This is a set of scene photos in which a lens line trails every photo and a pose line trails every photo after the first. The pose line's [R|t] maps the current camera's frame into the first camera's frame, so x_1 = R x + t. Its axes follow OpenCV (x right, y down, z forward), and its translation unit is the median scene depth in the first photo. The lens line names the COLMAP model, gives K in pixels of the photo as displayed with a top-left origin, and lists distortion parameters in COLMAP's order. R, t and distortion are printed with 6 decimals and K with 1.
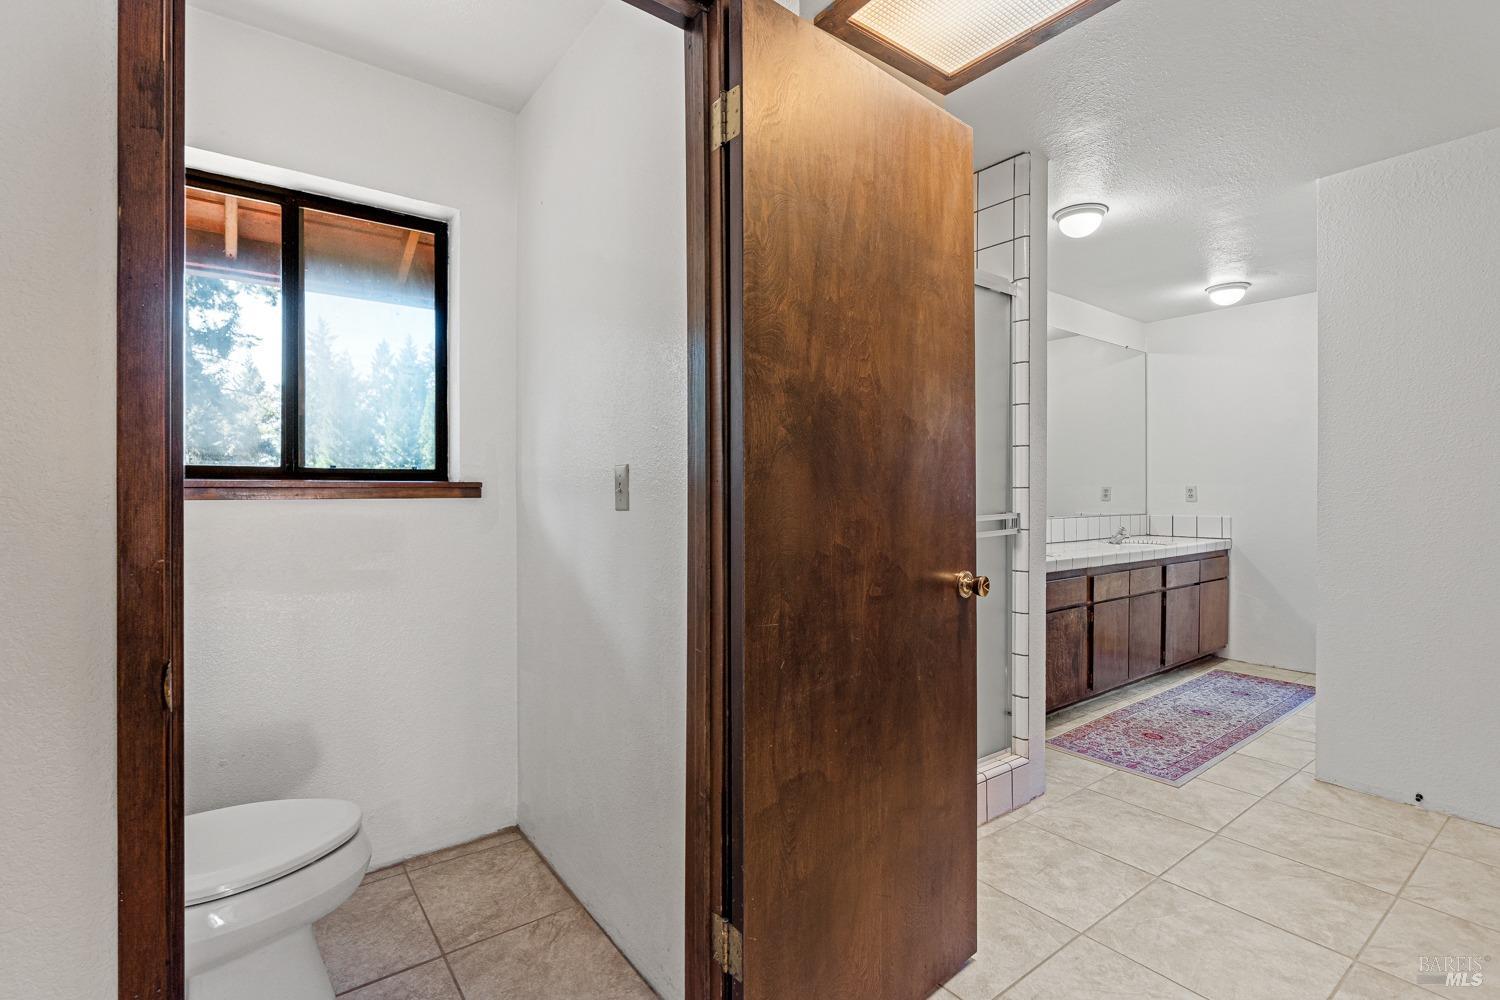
lens RADIAL K [[681.0, 0, 747.5], [0, 681.0, 496.3], [0, 0, 1]] dist [-0.009460, 0.002751]
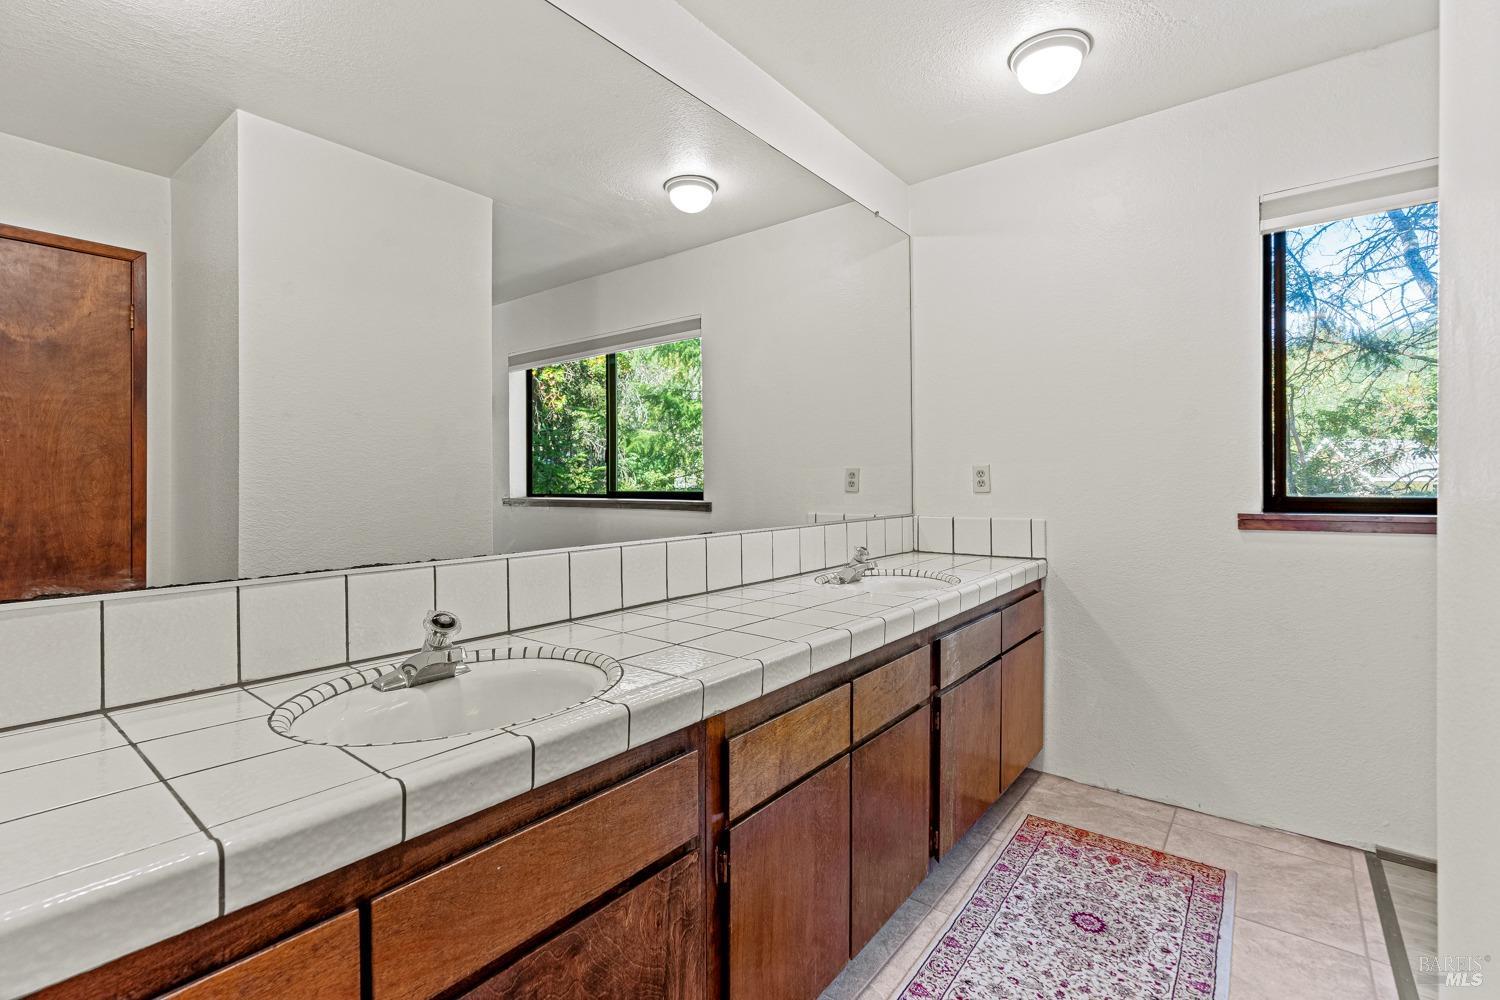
lens RADIAL K [[681.0, 0, 746.2], [0, 681.0, 489.8], [0, 0, 1]] dist [-0.009460, 0.002751]
pose [[0.966011, -0.010138, 0.258303, 0.579860], [0.008649, 0.999939, 0.006900, -0.000795], [-0.258357, -0.004431, 0.966039, 0.918666]]
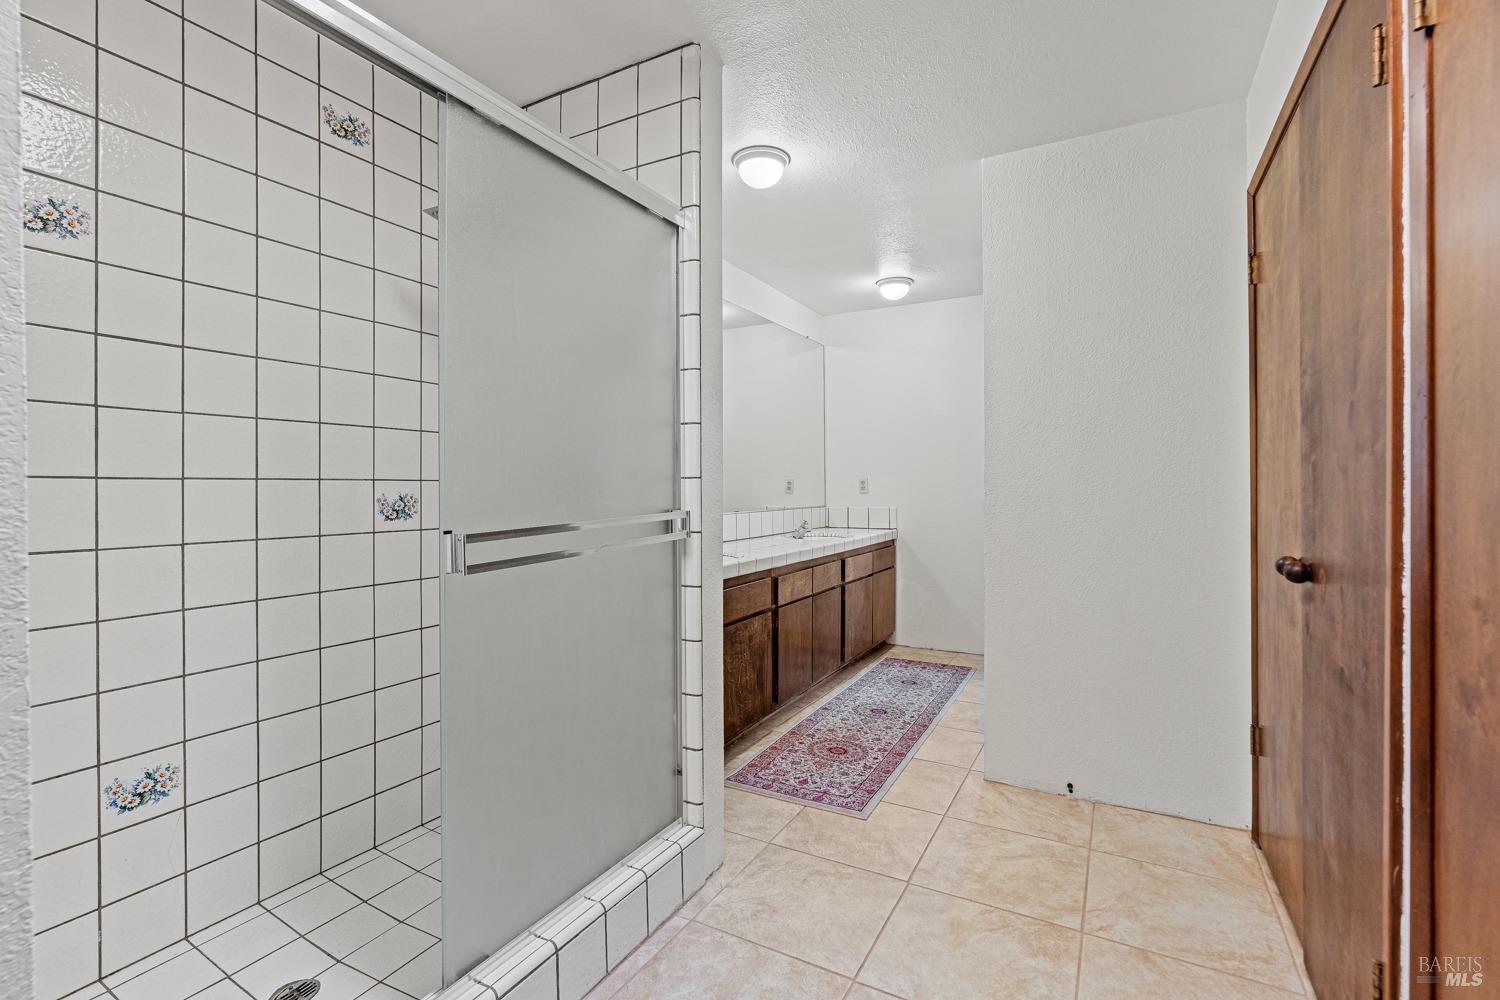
lens RADIAL K [[681.0, 0, 747.6], [0, 681.0, 490.5], [0, 0, 1]] dist [-0.009460, 0.002751]
pose [[0.911133, -0.007154, 0.412051, 0.134051], [0.007121, 0.999973, 0.001617, 0.001044], [-0.412051, 0.001460, 0.911159, 0.254974]]
